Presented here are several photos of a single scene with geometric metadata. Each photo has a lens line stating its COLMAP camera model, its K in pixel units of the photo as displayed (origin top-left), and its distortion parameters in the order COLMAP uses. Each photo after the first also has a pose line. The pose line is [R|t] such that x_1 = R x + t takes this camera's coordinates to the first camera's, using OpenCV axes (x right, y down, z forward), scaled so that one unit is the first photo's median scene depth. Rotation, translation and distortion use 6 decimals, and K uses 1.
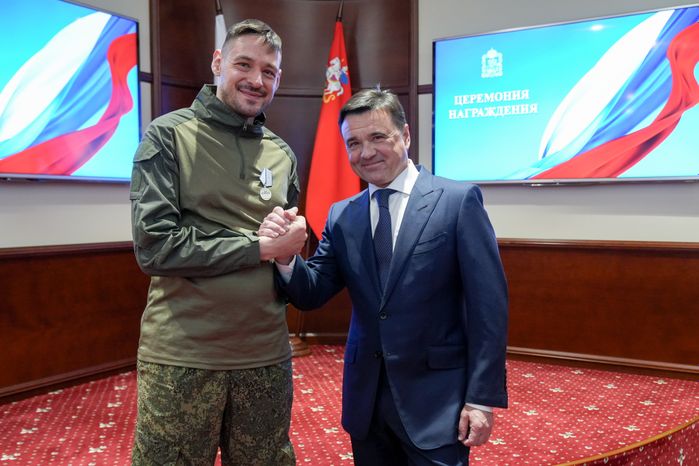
lens RADIAL K [[701.3, 0, 370.6], [0, 701.3, 234.1], [0, 0, 1]] dist [0.015771, -0.010882]
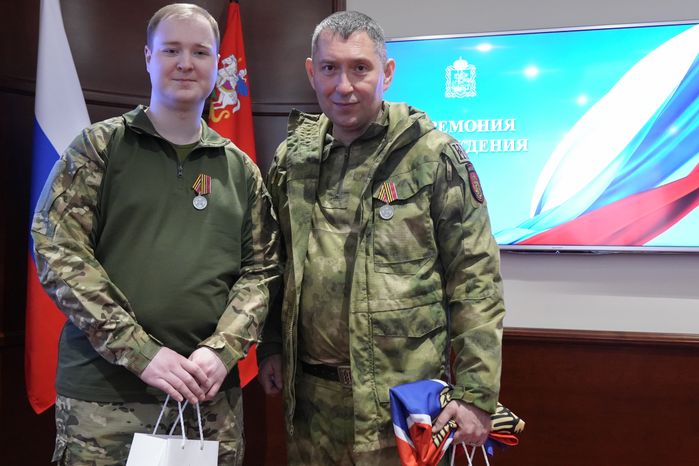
lens RADIAL K [[761.0, 0, 349.5], [0, 761.0, 233.0], [0, 0, 1]] dist [-0.026185, -0.007667]
pose [[0.965858, 0.011765, 0.258805, -0.147645], [0.000695, 0.998847, -0.047999, -0.058988], [-0.259071, 0.046540, 0.964736, 0.342966]]
